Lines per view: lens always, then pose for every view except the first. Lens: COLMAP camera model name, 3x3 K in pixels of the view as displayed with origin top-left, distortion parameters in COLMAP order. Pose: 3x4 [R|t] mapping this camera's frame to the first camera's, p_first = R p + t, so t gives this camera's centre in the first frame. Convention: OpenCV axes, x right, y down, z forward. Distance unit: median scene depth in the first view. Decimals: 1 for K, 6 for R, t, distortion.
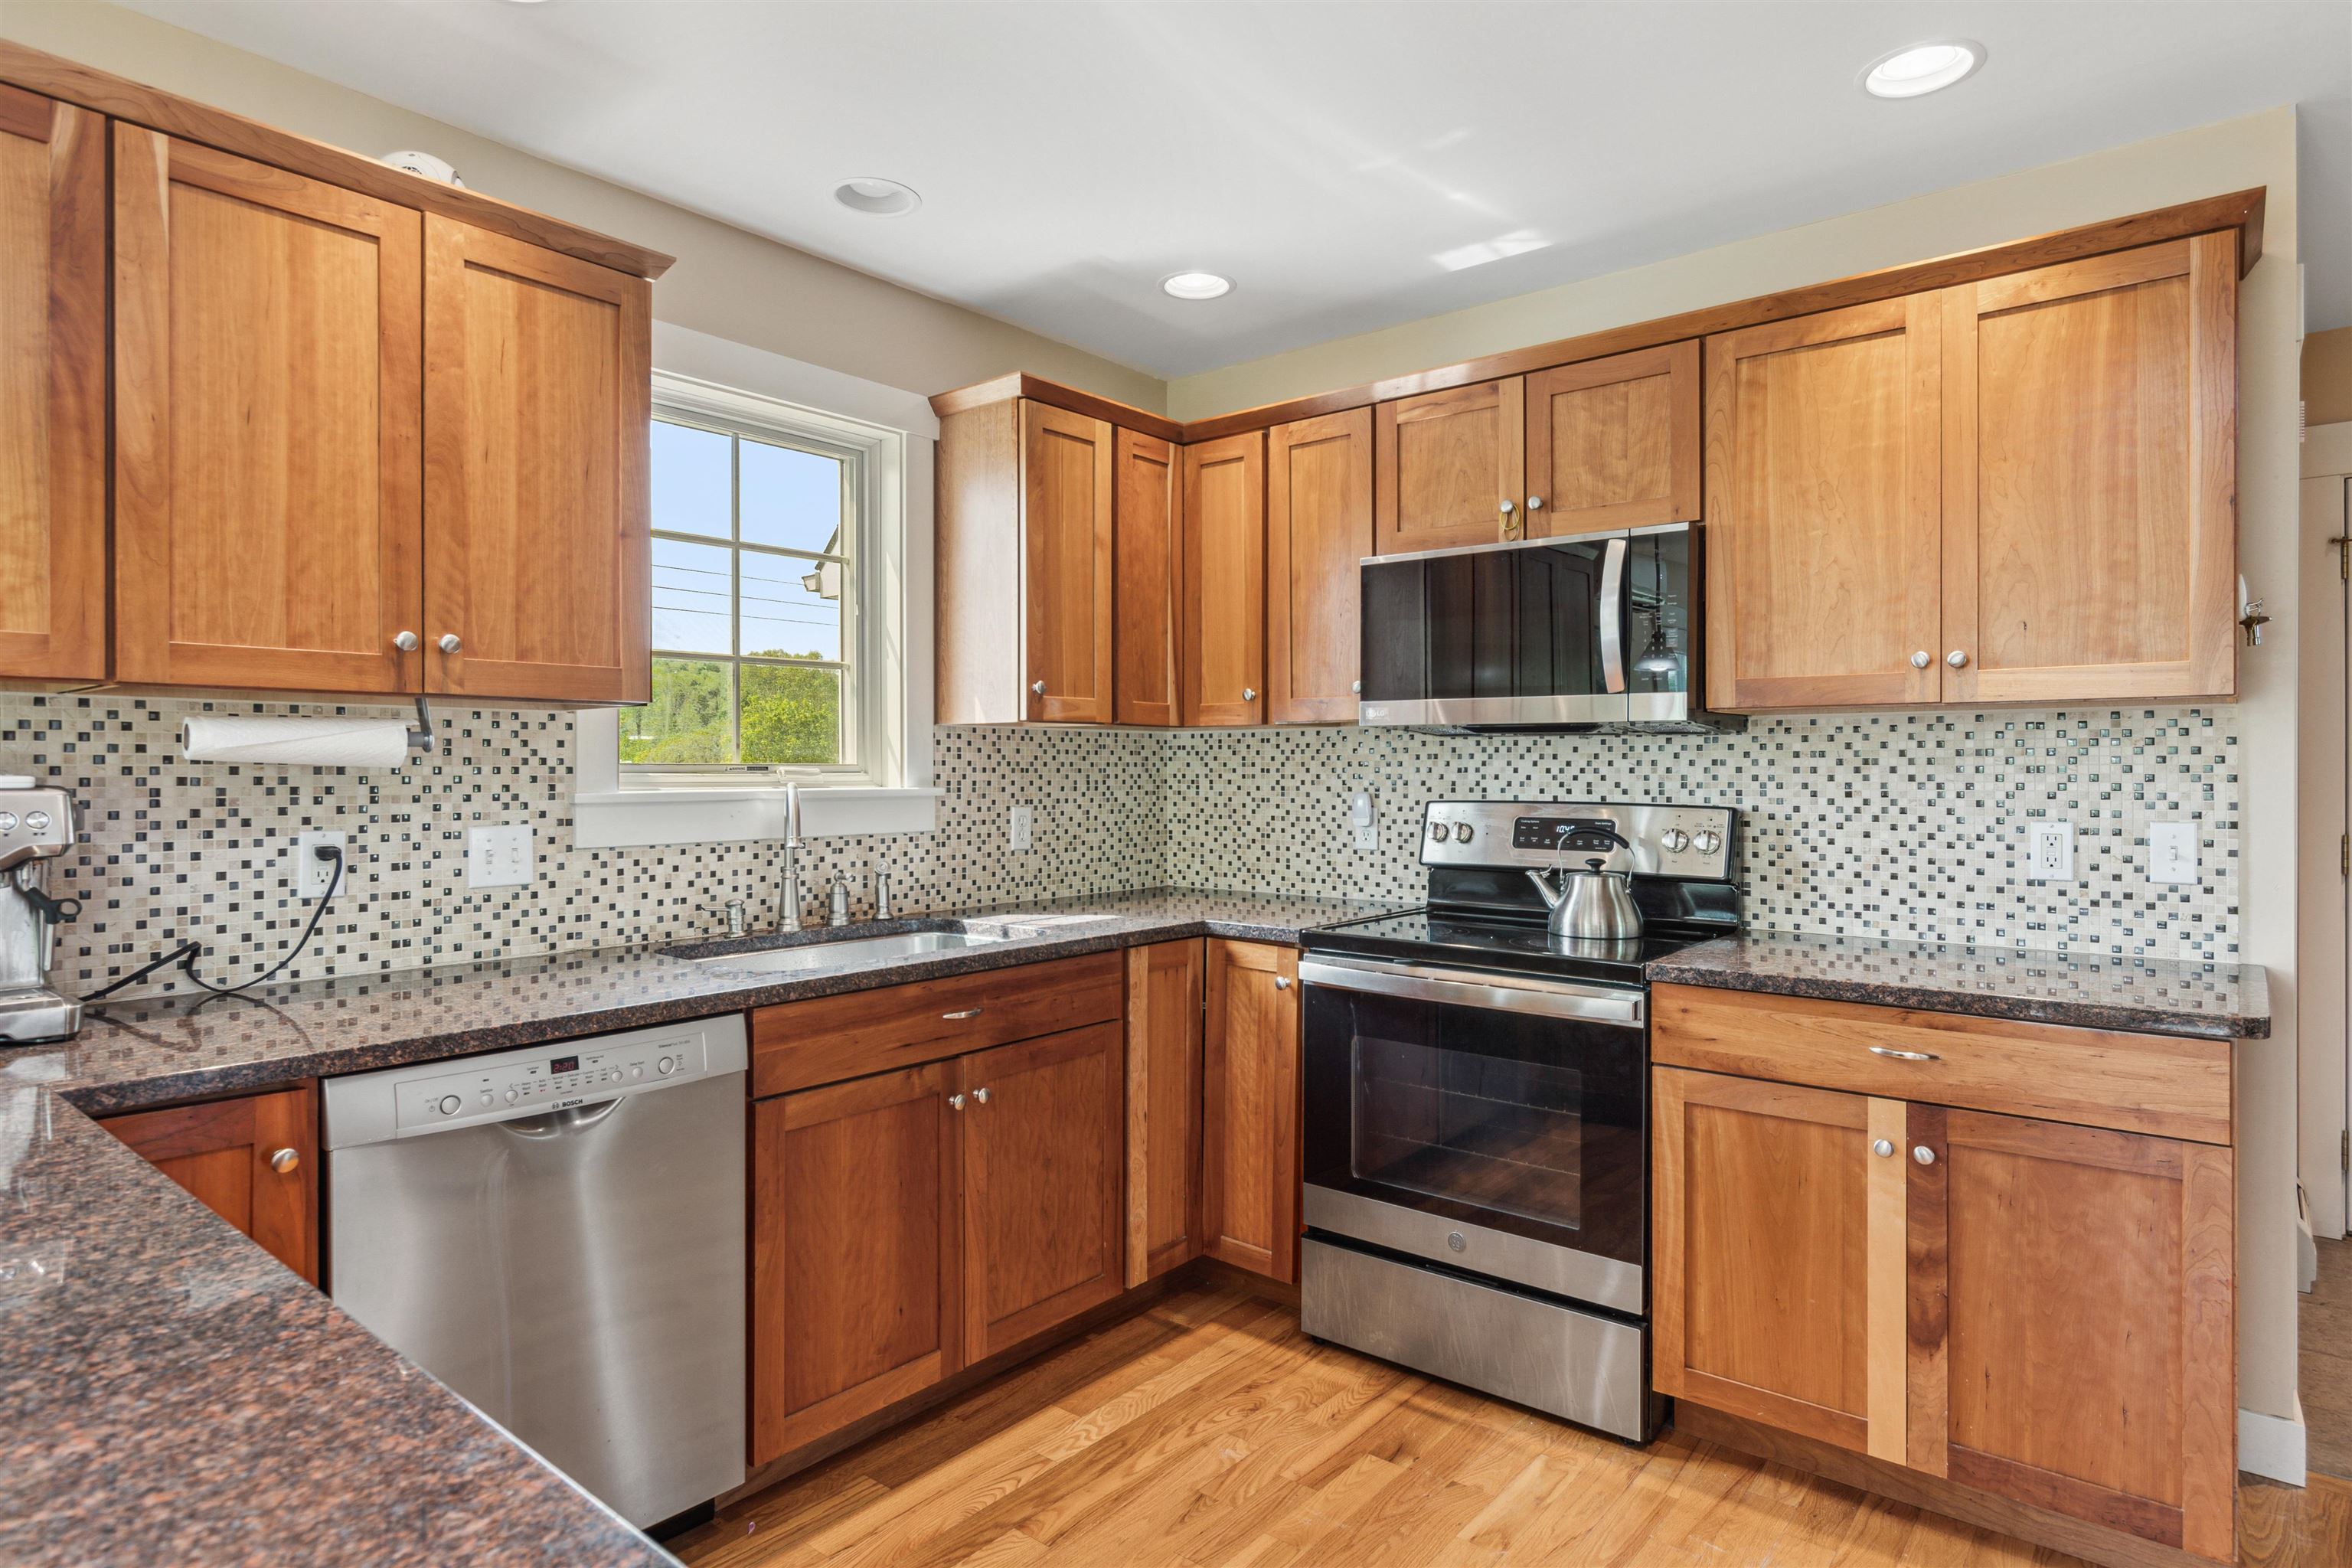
lens RADIAL K [[1296.0, 0, 1172.1], [0, 1296.0, 771.4], [0, 0, 1]] dist [0.006141, -0.000439]
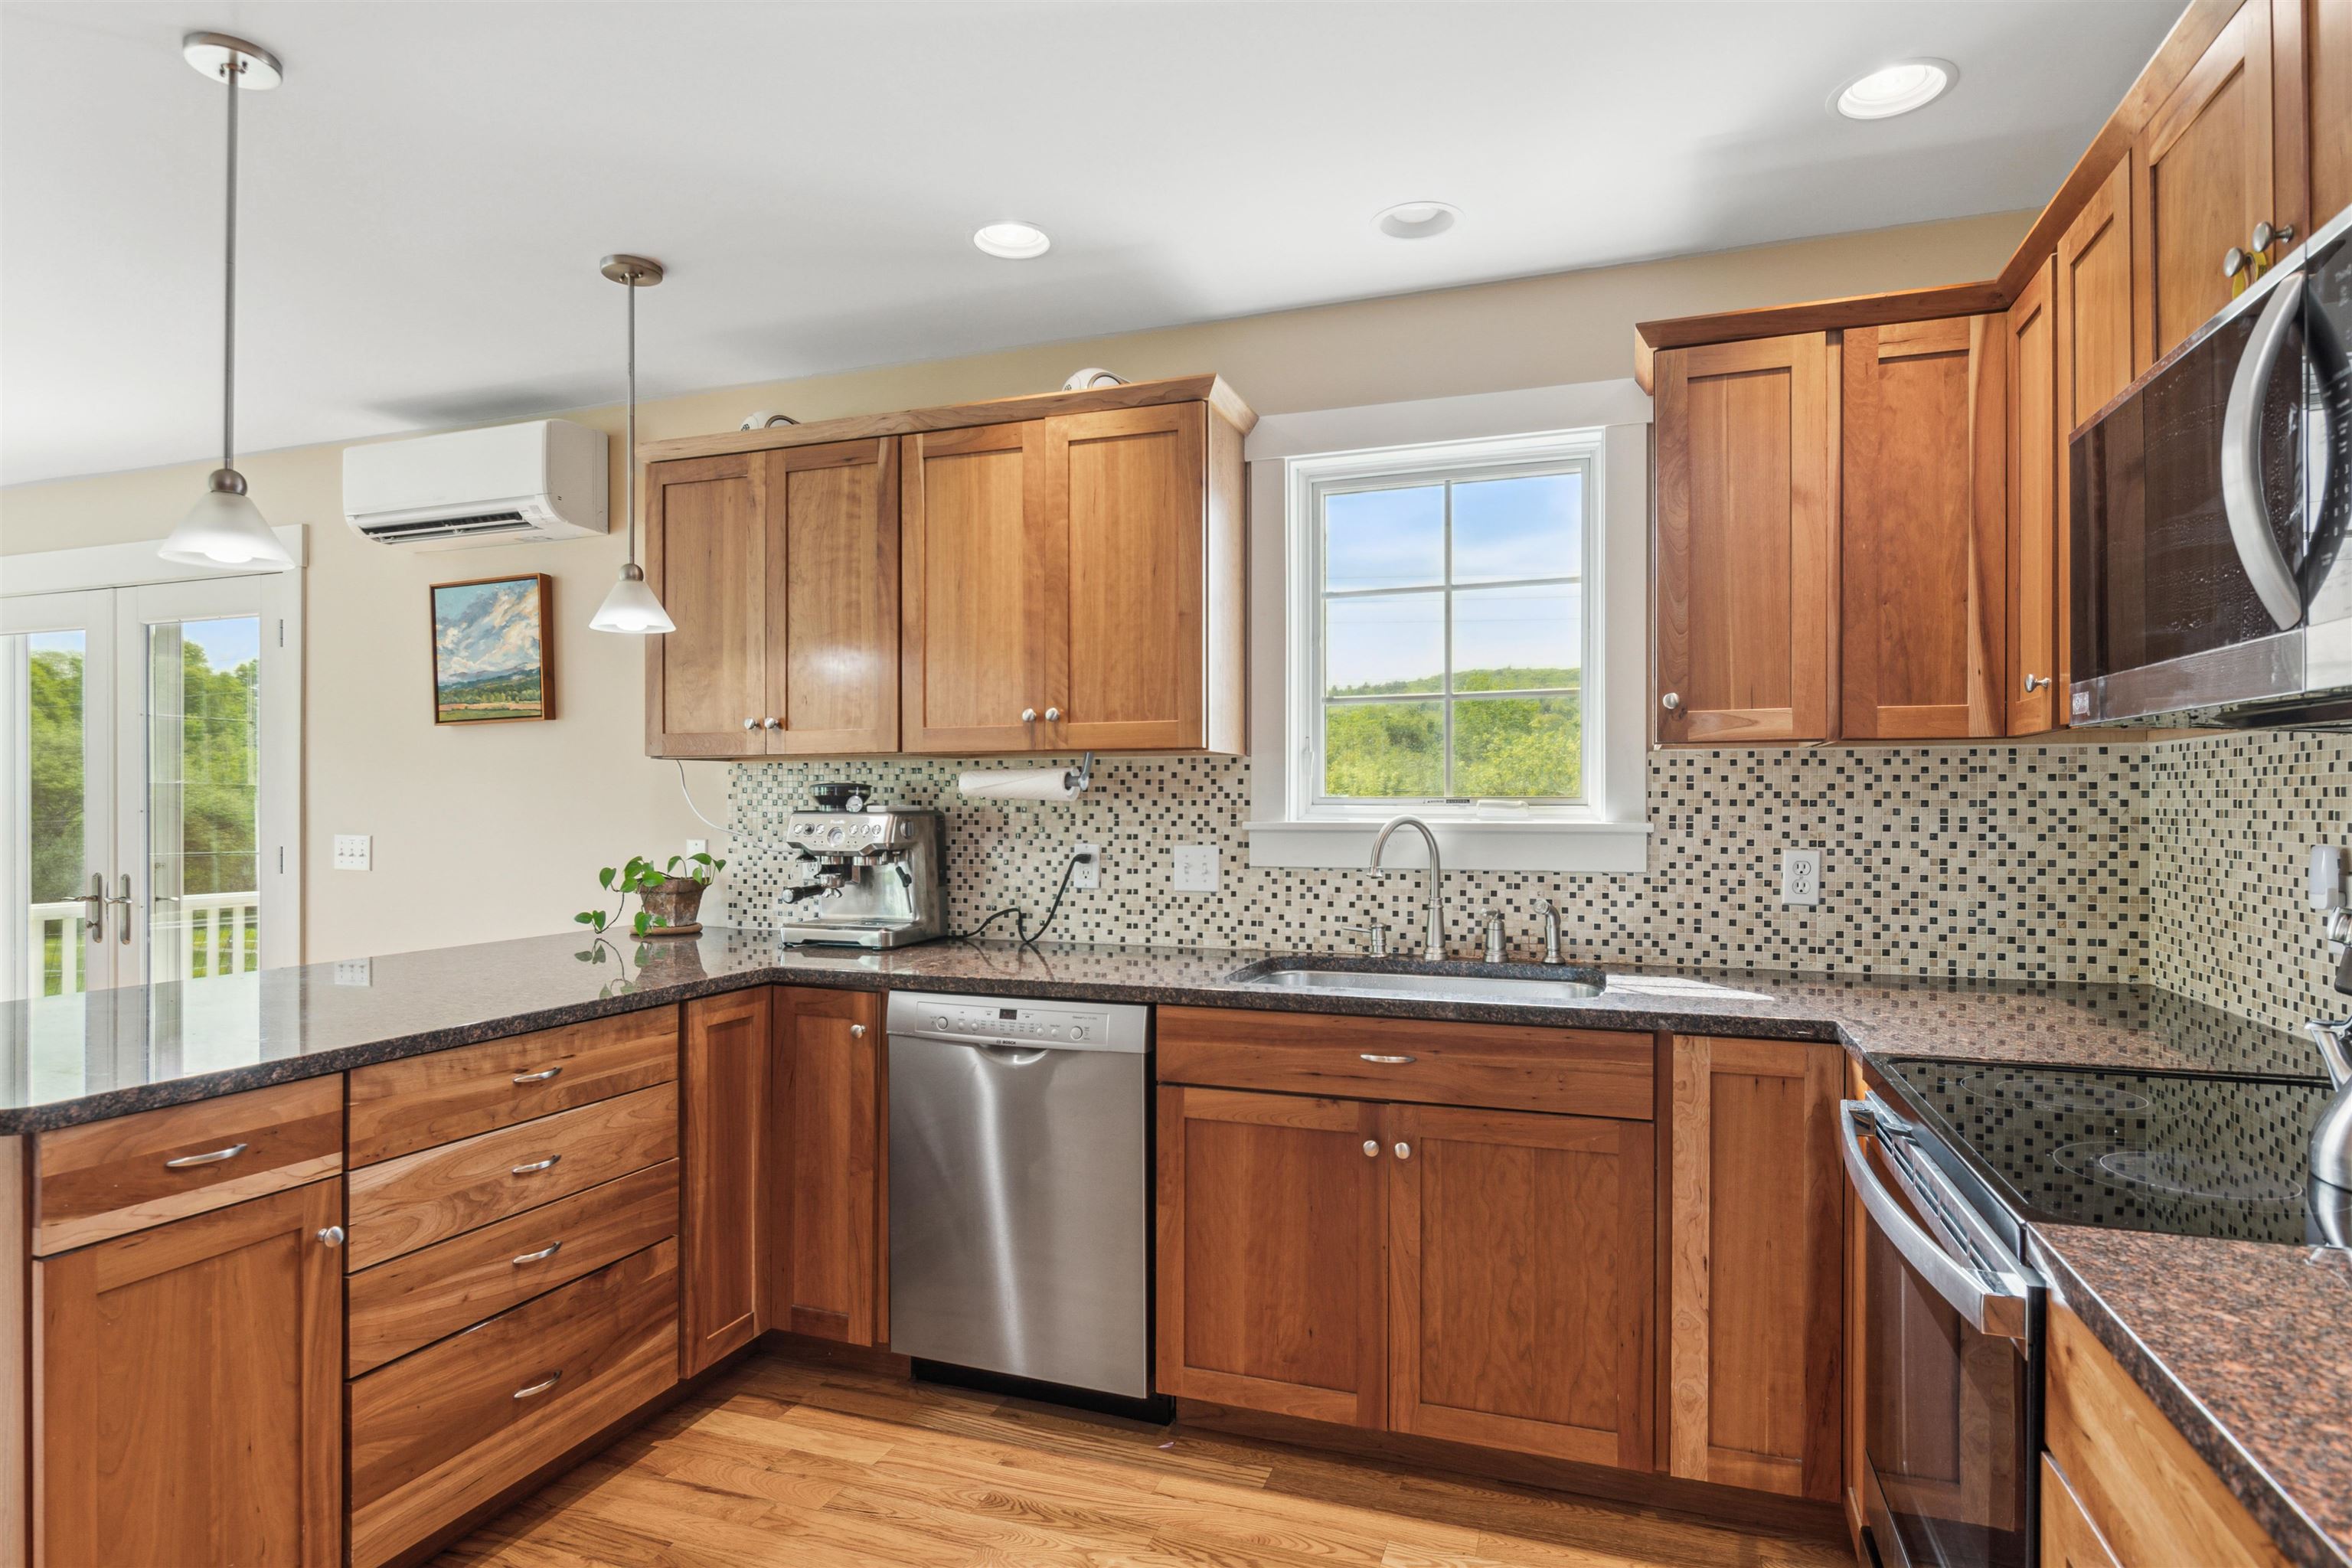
lens RADIAL K [[1252.0, 0, 1172.9], [0, 1252.0, 805.5], [0, 0, 1]] dist [-0.001982, -0.000631]
pose [[0.342398, -0.001086, -0.939554, 0.633410], [-0.002898, 0.999993, -0.002212, 0.004512], [0.939550, 0.003480, 0.342393, 0.524319]]
